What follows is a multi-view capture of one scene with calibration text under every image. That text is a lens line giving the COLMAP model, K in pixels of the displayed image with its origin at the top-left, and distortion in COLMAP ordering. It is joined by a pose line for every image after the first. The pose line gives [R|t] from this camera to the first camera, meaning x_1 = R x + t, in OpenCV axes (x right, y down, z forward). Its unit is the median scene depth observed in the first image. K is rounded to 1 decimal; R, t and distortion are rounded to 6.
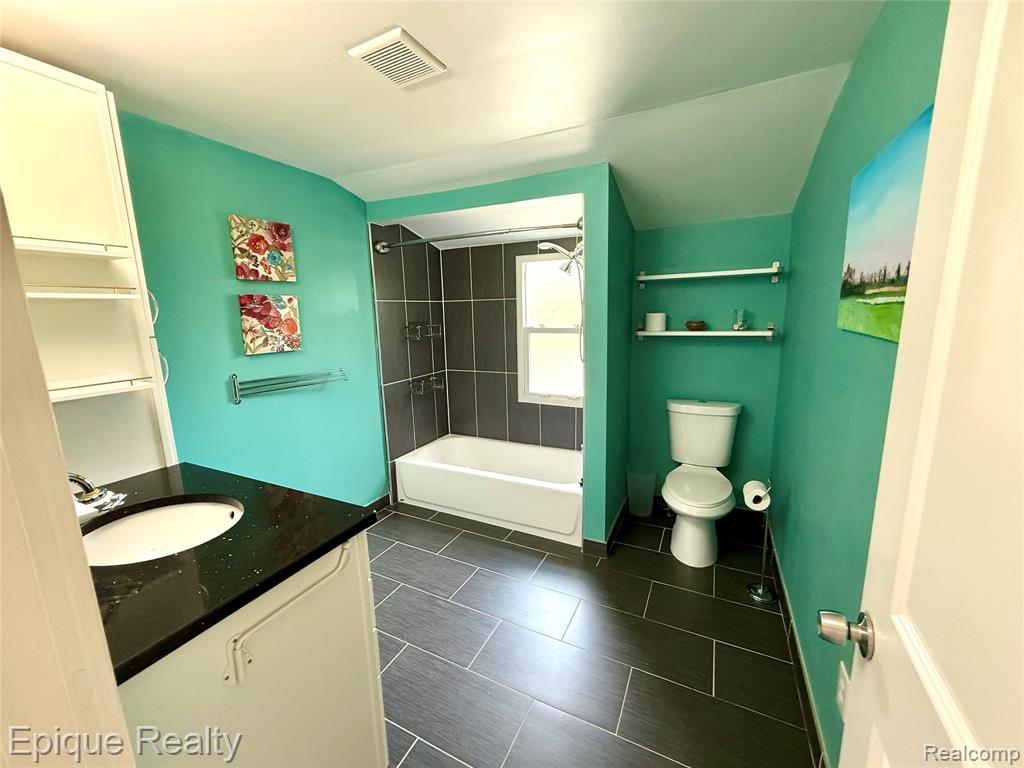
lens RADIAL K [[405.5, 0, 506.7], [0, 405.5, 384.1], [0, 0, 1]] dist [0.000088, -0.000203]
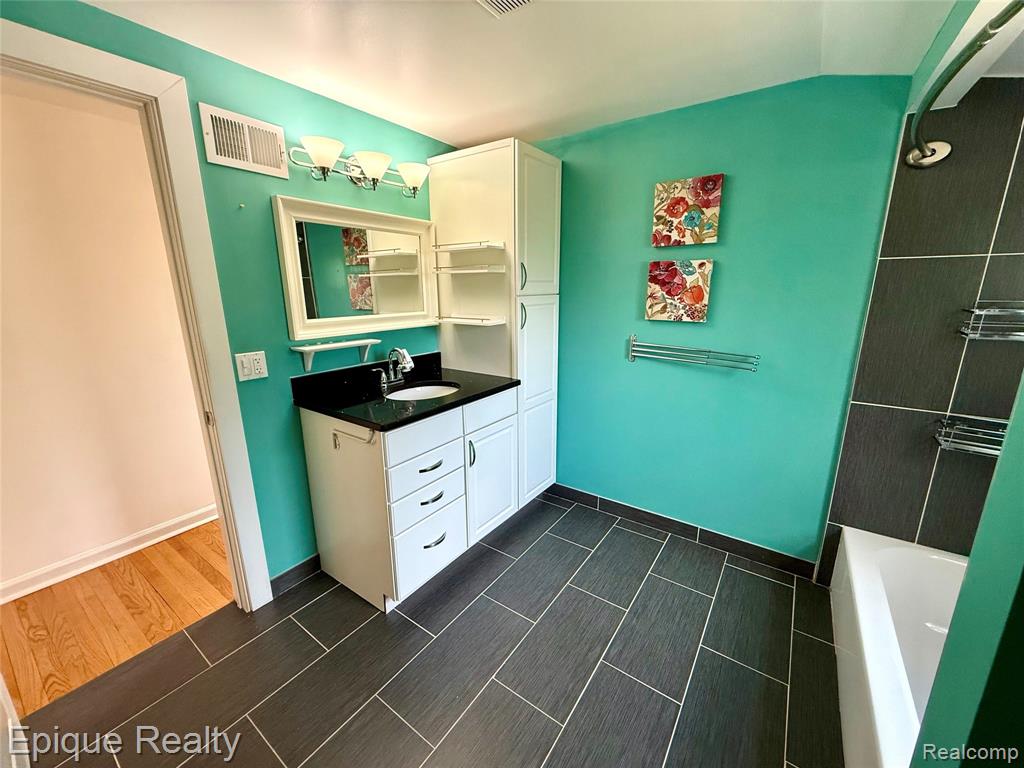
lens RADIAL K [[405.5, 0, 509.1], [0, 405.5, 382.4], [0, 0, 1]] dist [0.000088, -0.000203]
pose [[-0.145191, 0.259430, -0.954786, 0.464846], [-0.163562, 0.945440, 0.281763, -0.153208], [0.975790, 0.197076, -0.094837, 0.762307]]
